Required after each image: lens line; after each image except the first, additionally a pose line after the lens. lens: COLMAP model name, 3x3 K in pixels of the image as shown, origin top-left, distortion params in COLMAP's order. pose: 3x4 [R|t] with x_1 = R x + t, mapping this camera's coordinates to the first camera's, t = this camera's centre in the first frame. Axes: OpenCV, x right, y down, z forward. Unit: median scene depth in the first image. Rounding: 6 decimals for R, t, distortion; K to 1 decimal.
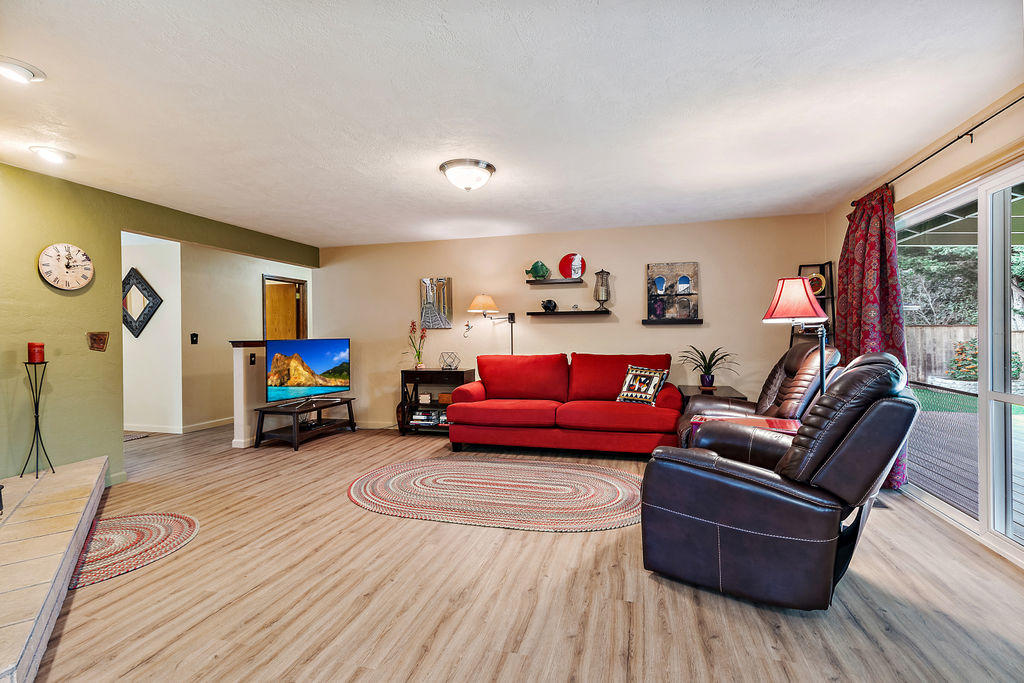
lens RADIAL K [[469.5, 0, 512.0], [0, 469.5, 341.5], [0, 0, 1]] dist [0.001204, 0.000101]
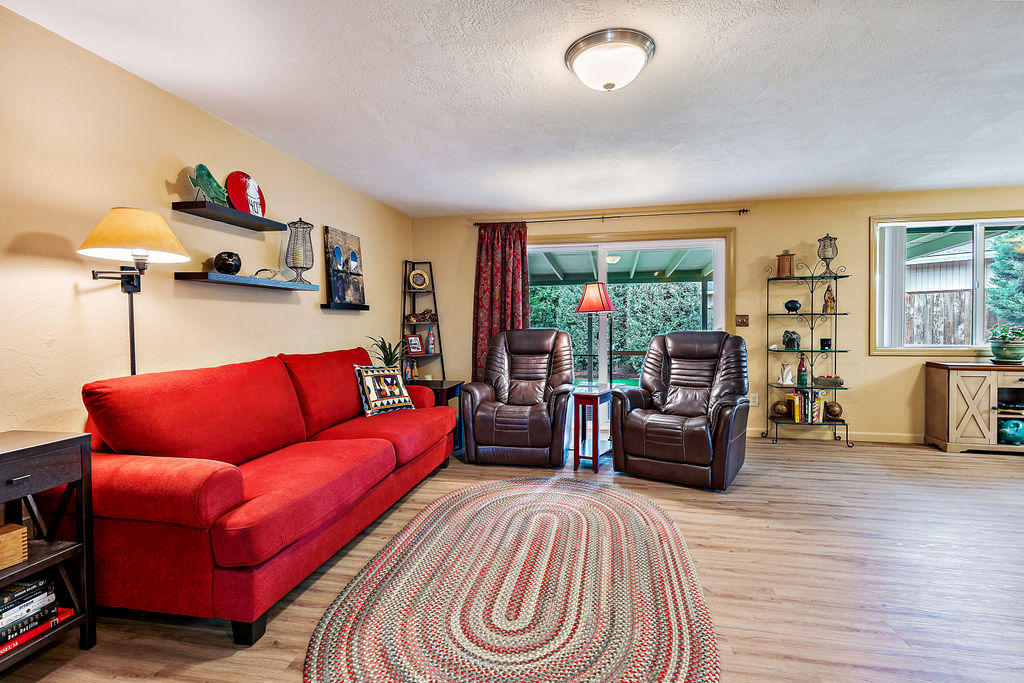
lens RADIAL K [[480.2, 0, 512.8], [0, 480.2, 331.1], [0, 0, 1]] dist [0.001189, 0.000214]
pose [[-0.086069, -0.007156, 0.996264, -0.669652], [0.020605, 0.999748, 0.008961, -0.004072], [-0.996076, 0.021300, -0.085900, 1.095081]]
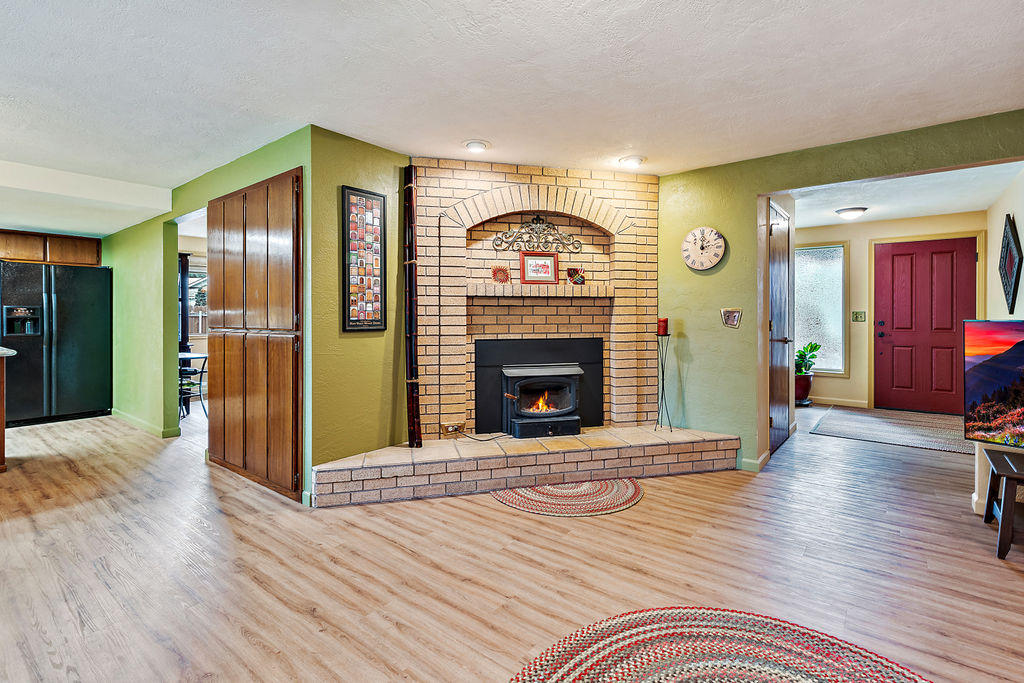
lens RADIAL K [[467.9, 0, 512.3], [0, 467.9, 316.4], [0, 0, 1]] dist [0.003559, 0.000221]
pose [[-0.371437, 0.011793, -0.928383, 0.216098], [-0.007907, 0.999843, 0.015864, -0.016195], [0.928425, 0.013233, -0.371285, 0.995272]]
